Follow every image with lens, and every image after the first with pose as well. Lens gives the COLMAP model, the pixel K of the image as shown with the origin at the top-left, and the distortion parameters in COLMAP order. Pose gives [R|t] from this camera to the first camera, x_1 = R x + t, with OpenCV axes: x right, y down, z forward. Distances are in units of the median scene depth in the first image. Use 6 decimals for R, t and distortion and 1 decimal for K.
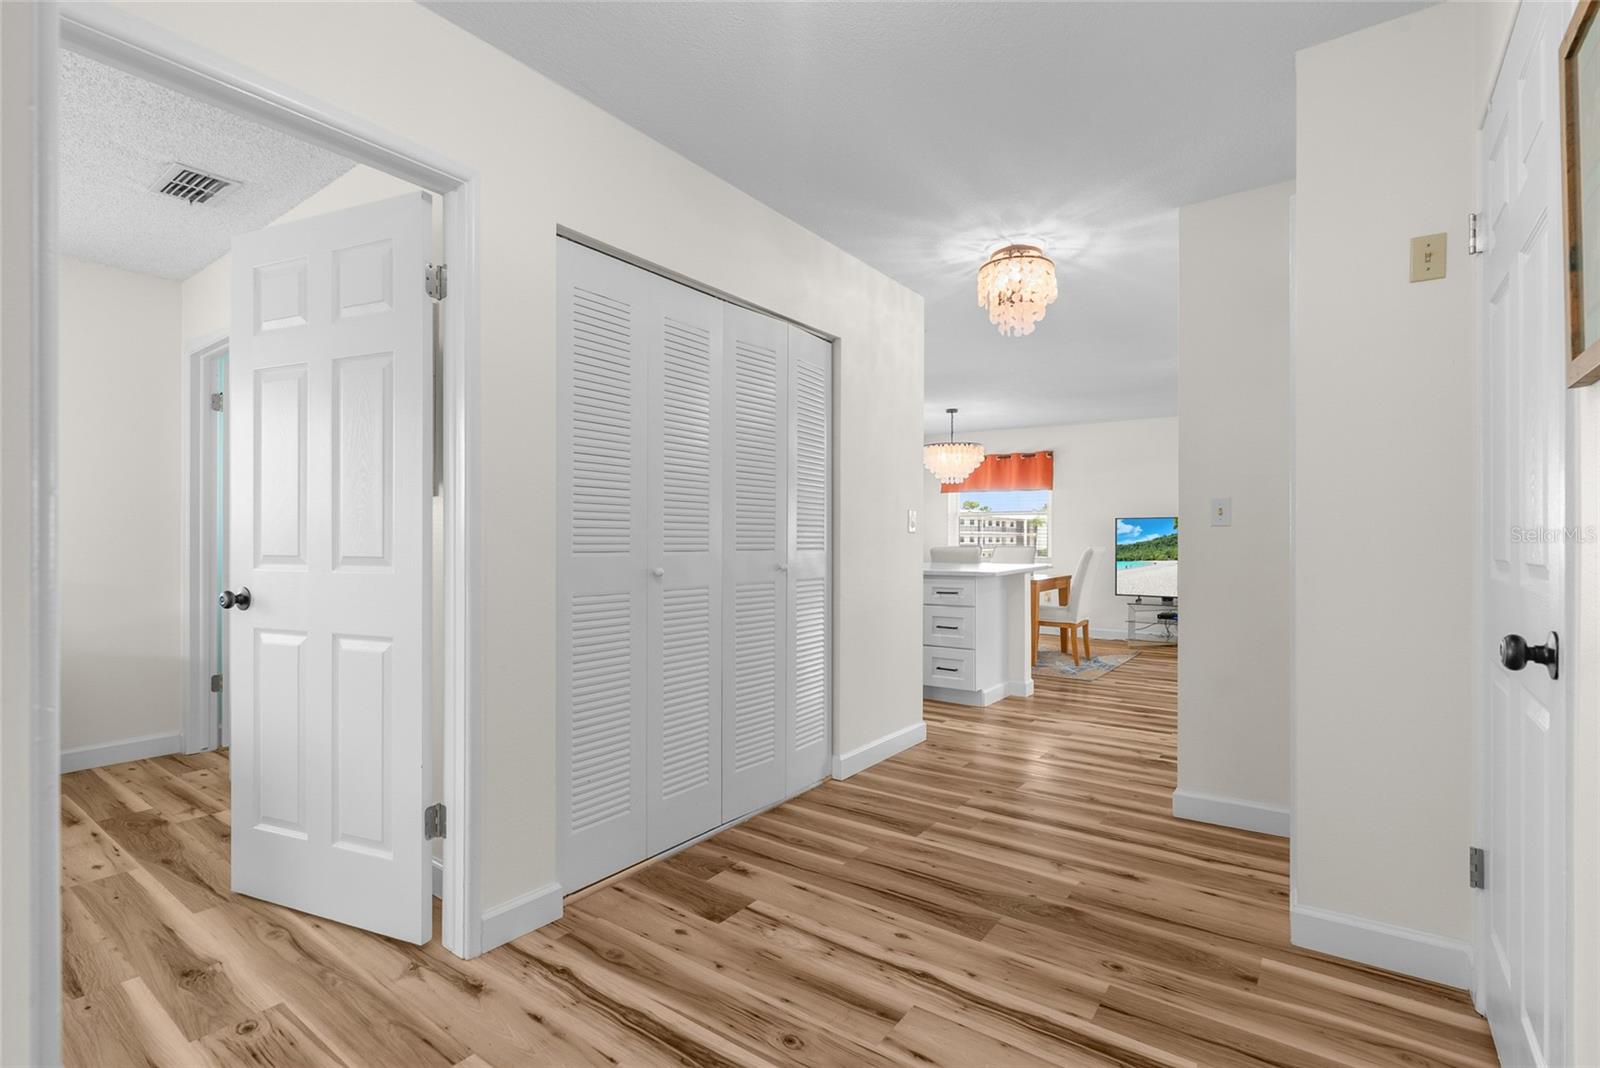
lens RADIAL K [[727.0, 0, 800.3], [0, 727.0, 535.3], [0, 0, 1]] dist [-0.004030, 0.001585]
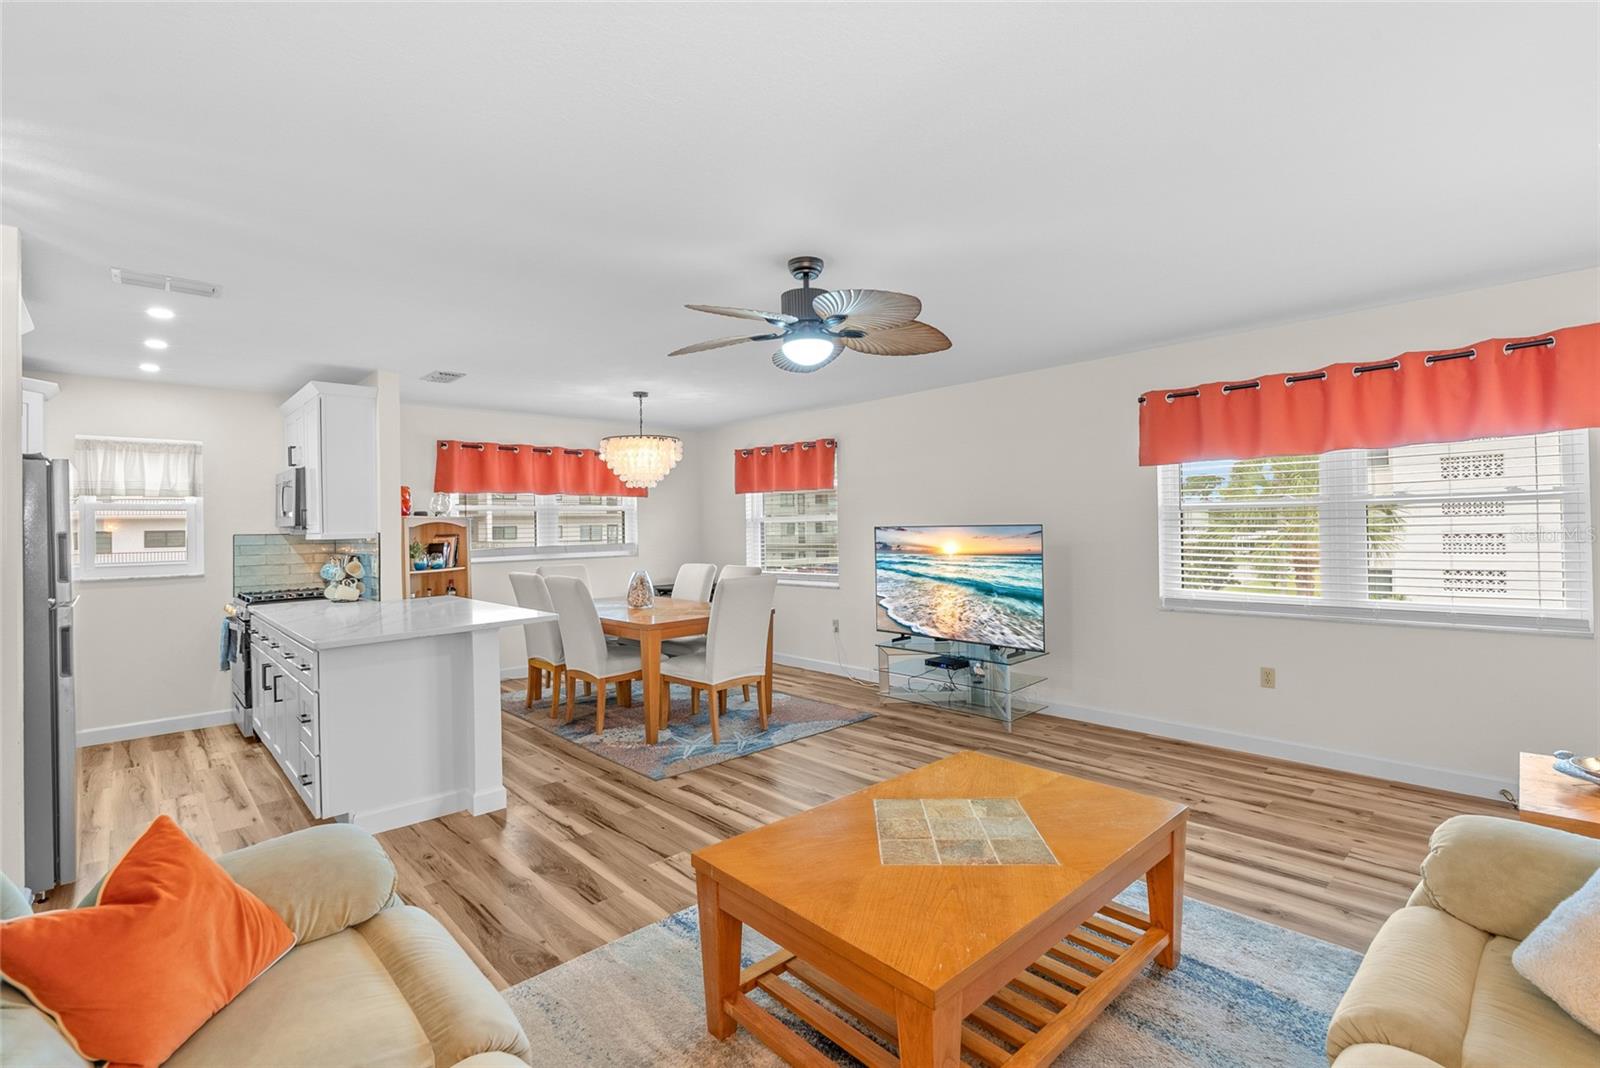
lens RADIAL K [[727.0, 0, 799.1], [0, 727.0, 522.8], [0, 0, 1]] dist [-0.004030, 0.001585]
pose [[0.983315, -0.020467, -0.180758, 1.251756], [0.020878, 0.999782, 0.000373, -0.077289], [0.180711, -0.004141, 0.983527, 0.655878]]
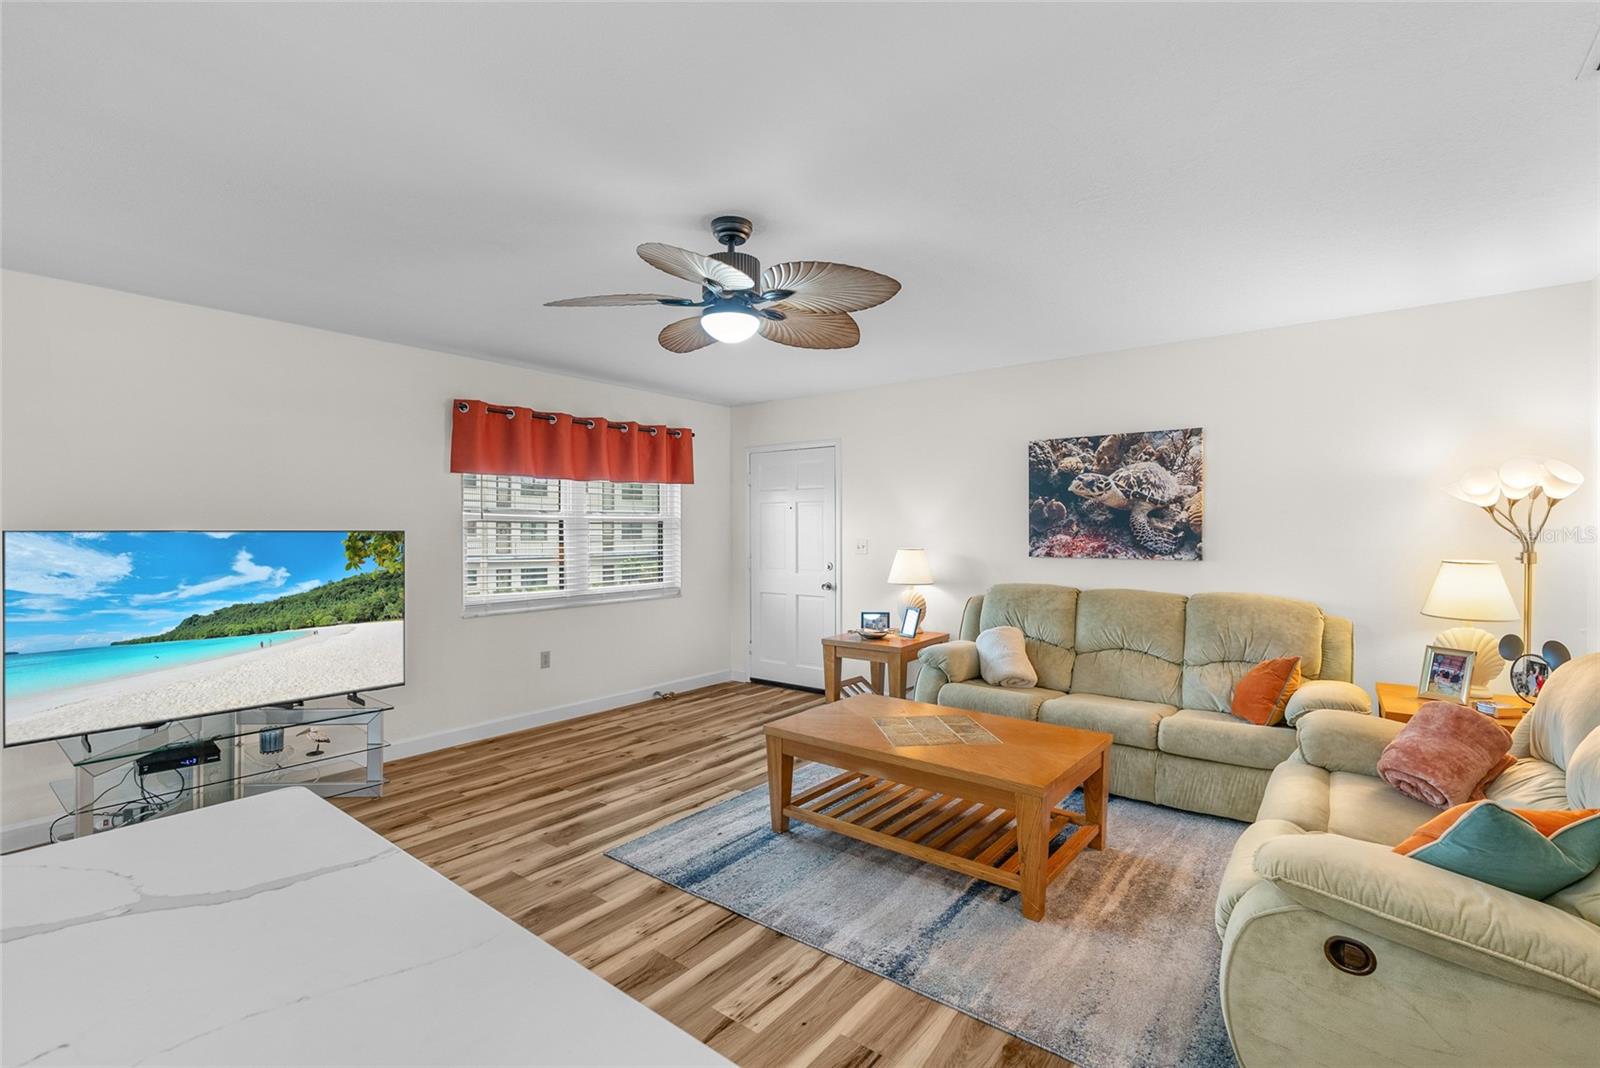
lens RADIAL K [[727.0, 0, 800.5], [0, 727.0, 539.9], [0, 0, 1]] dist [-0.004030, 0.001585]
pose [[0.023169, -0.013649, 0.999638, 0.228942], [-0.005531, 0.999890, 0.013781, -0.069203], [-0.999716, -0.005849, 0.023090, 1.524153]]
